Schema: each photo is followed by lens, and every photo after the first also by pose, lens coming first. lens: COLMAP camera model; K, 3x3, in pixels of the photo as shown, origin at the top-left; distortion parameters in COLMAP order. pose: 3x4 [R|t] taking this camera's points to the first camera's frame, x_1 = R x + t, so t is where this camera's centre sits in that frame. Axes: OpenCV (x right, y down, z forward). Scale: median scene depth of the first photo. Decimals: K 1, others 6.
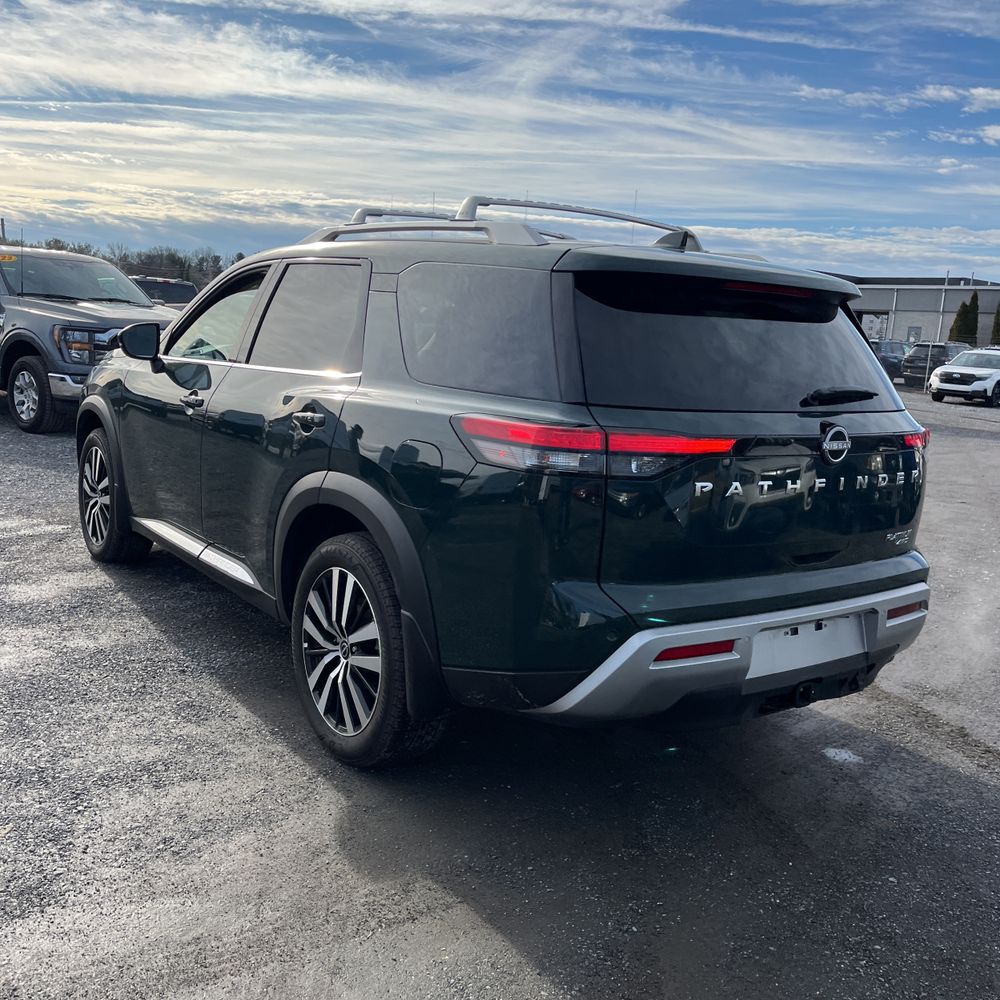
lens RADIAL K [[1024.3, 0, 494.6], [0, 1024.3, 496.5], [0, 0, 1]] dist [0.022232, 0.000000]
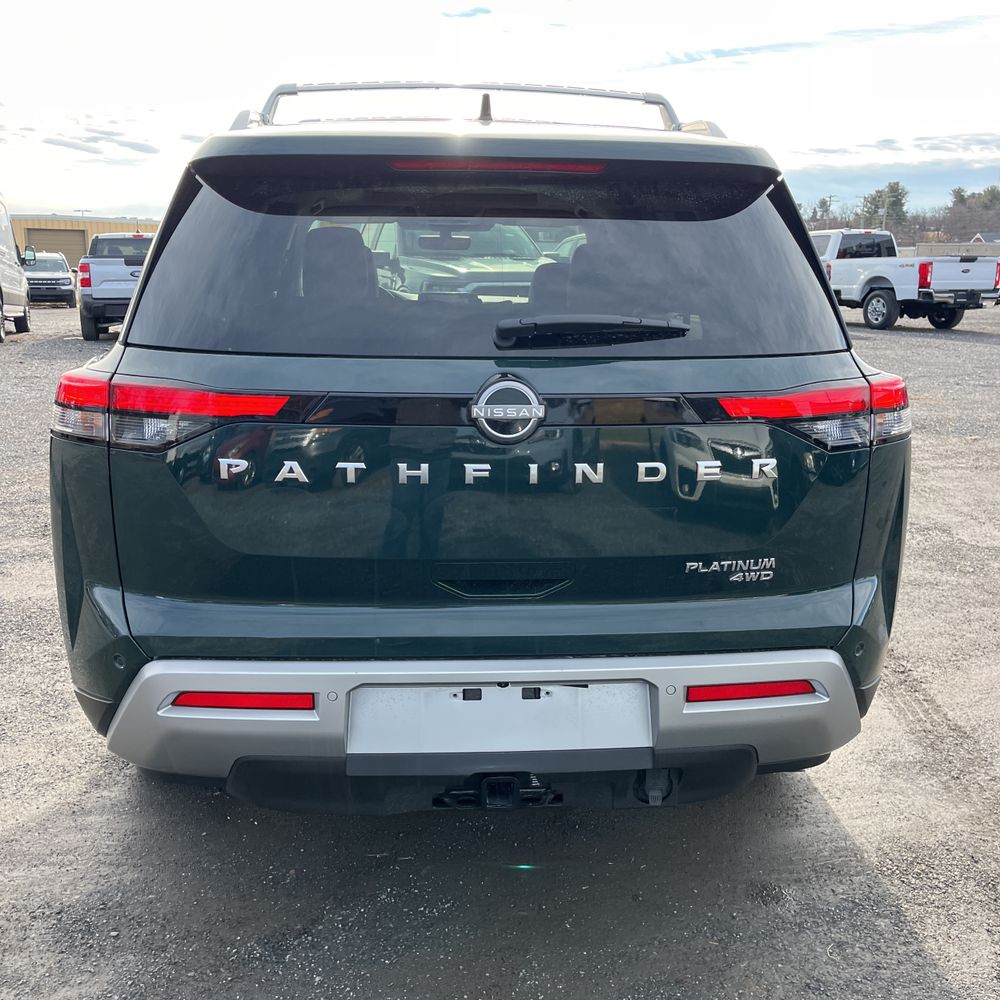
lens RADIAL K [[1024.3, 0, 500.6], [0, 1024.3, 496.7], [0, 0, 1]] dist [0.022232, 0.000000]
pose [[0.846982, 0.070951, -0.526866, 0.638086], [-0.046894, 0.997162, 0.058897, -0.033509], [0.529549, -0.025178, 0.847905, 0.457592]]
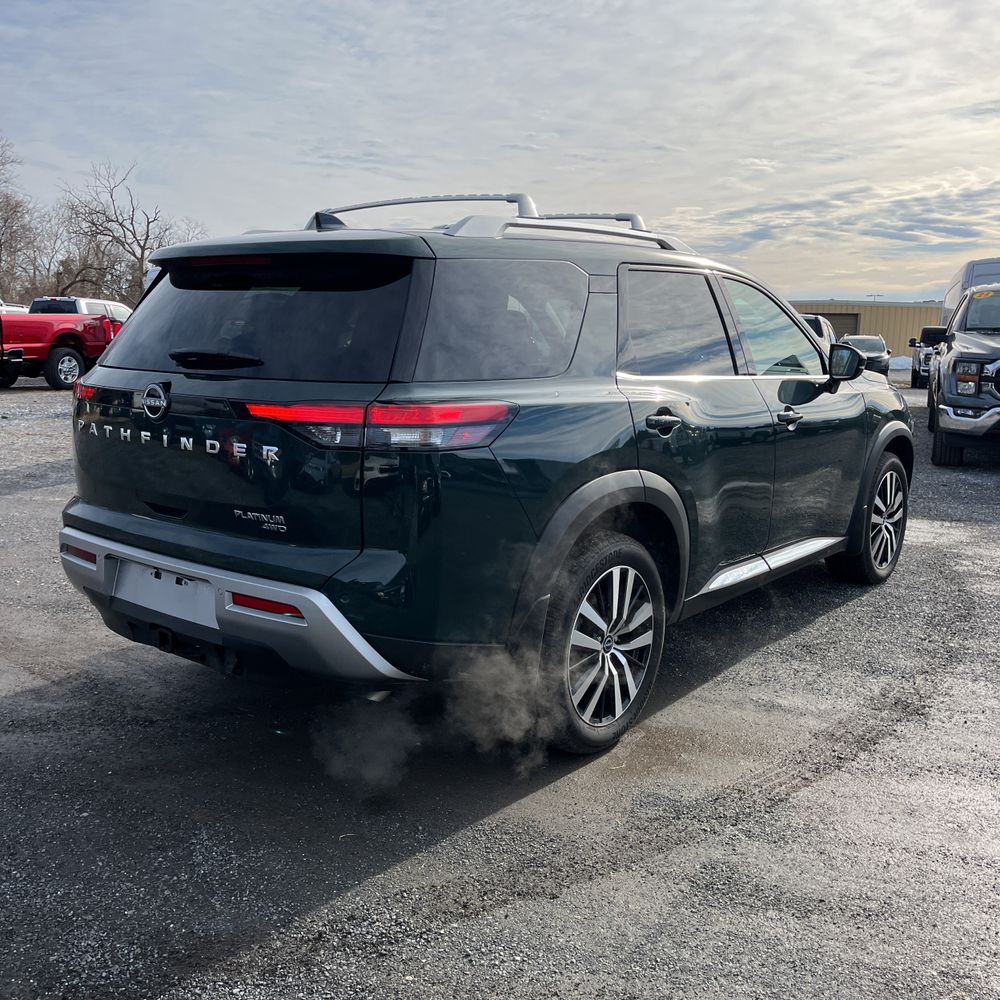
lens RADIAL K [[1024.3, 0, 504.5], [0, 1024.3, 502.5], [0, 0, 1]] dist [0.022232, 0.000000]
pose [[0.269932, 0.106831, -0.956935, 1.407287], [-0.159271, 0.985090, 0.065047, -0.071814], [0.949615, 0.134854, 0.282922, 1.024589]]
